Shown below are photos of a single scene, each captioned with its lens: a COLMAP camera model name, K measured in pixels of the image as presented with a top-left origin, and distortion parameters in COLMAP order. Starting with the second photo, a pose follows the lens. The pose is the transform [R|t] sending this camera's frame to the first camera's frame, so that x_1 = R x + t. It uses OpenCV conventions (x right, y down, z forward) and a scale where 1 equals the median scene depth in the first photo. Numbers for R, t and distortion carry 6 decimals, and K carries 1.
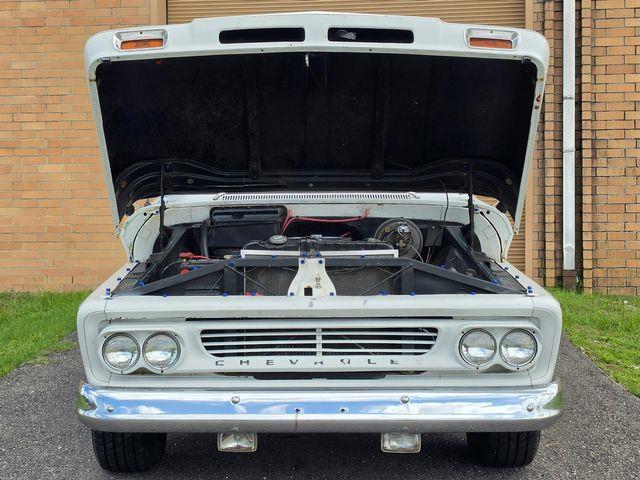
lens RADIAL K [[1050.5, 0, 310.3], [0, 1050.5, 239.8], [0, 0, 1]] dist [0.157621, -0.226383]
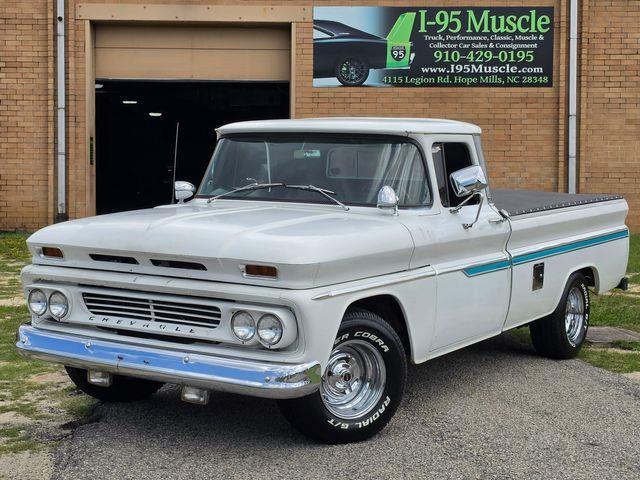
lens RADIAL K [[1115.2, 0, 320.6], [0, 1115.2, 195.4], [0, 0, 1]] dist [0.116933, -0.109451]
pose [[0.845285, 0.044931, -0.532423, 0.922720], [-0.057197, 0.998341, -0.006557, -0.048393], [0.531245, 0.035996, 0.846453, -0.070018]]
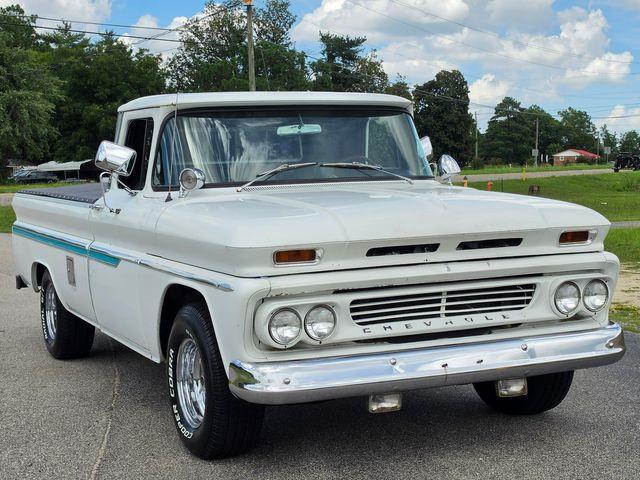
lens RADIAL K [[1060.1, 0, 318.8], [0, 1060.1, 248.3], [0, 0, 1]] dist [0.298240, -1.251070]
pose [[0.907051, -0.053049, 0.417664, -0.573847], [0.049288, 0.998588, 0.019793, 0.010235], [-0.418125, 0.002632, 0.908386, 0.044242]]
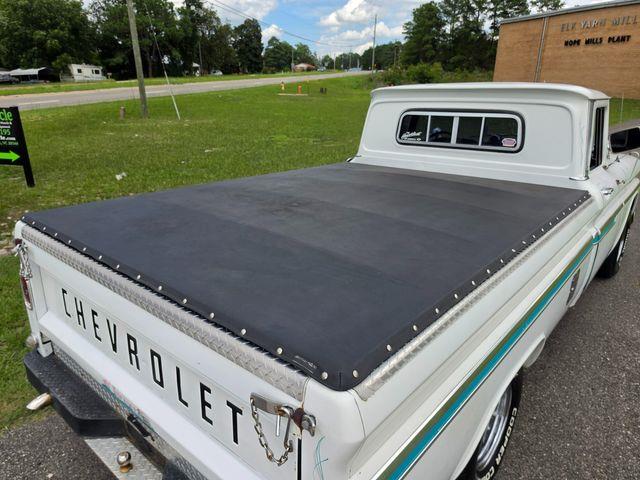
lens RADIAL K [[446.6, 0, 312.9], [0, 446.6, 241.8], [0, 0, 1]] dist [0.007498, -0.008124]
pose [[0.765771, -0.244499, 0.594823, 1.056672], [0.055520, 0.946593, 0.317616, -0.335998], [-0.640712, -0.210197, 0.738448, 3.940569]]
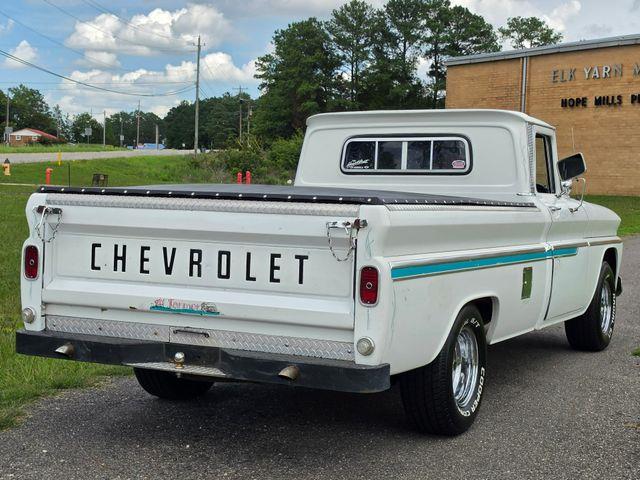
lens RADIAL K [[1060.1, 0, 318.8], [0, 1060.1, 248.3], [0, 0, 1]] dist [0.298240, -1.251070]
pose [[0.586928, -0.069772, 0.806627, 0.302336], [0.036304, 0.997546, 0.059870, -0.222317], [-0.808825, -0.005856, 0.588020, 3.510946]]
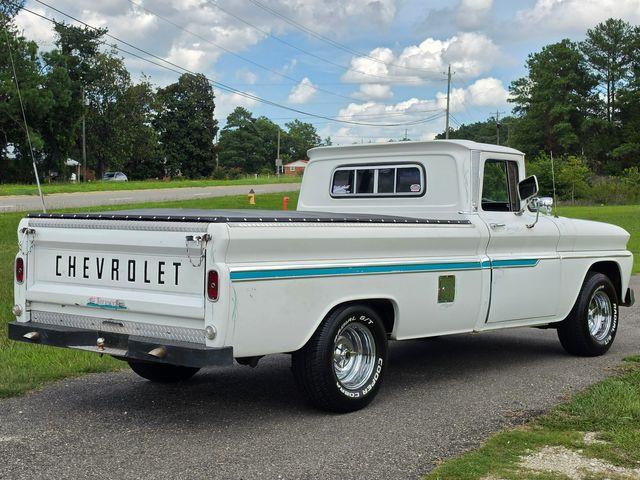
lens RADIAL K [[1050.5, 0, 310.3], [0, 1050.5, 239.8], [0, 0, 1]] dist [0.157621, -0.226383]
pose [[0.774644, -0.052081, 0.630249, 0.428086], [0.053008, 0.998443, 0.017355, -0.195808], [-0.630172, 0.019964, 0.776199, 2.976321]]
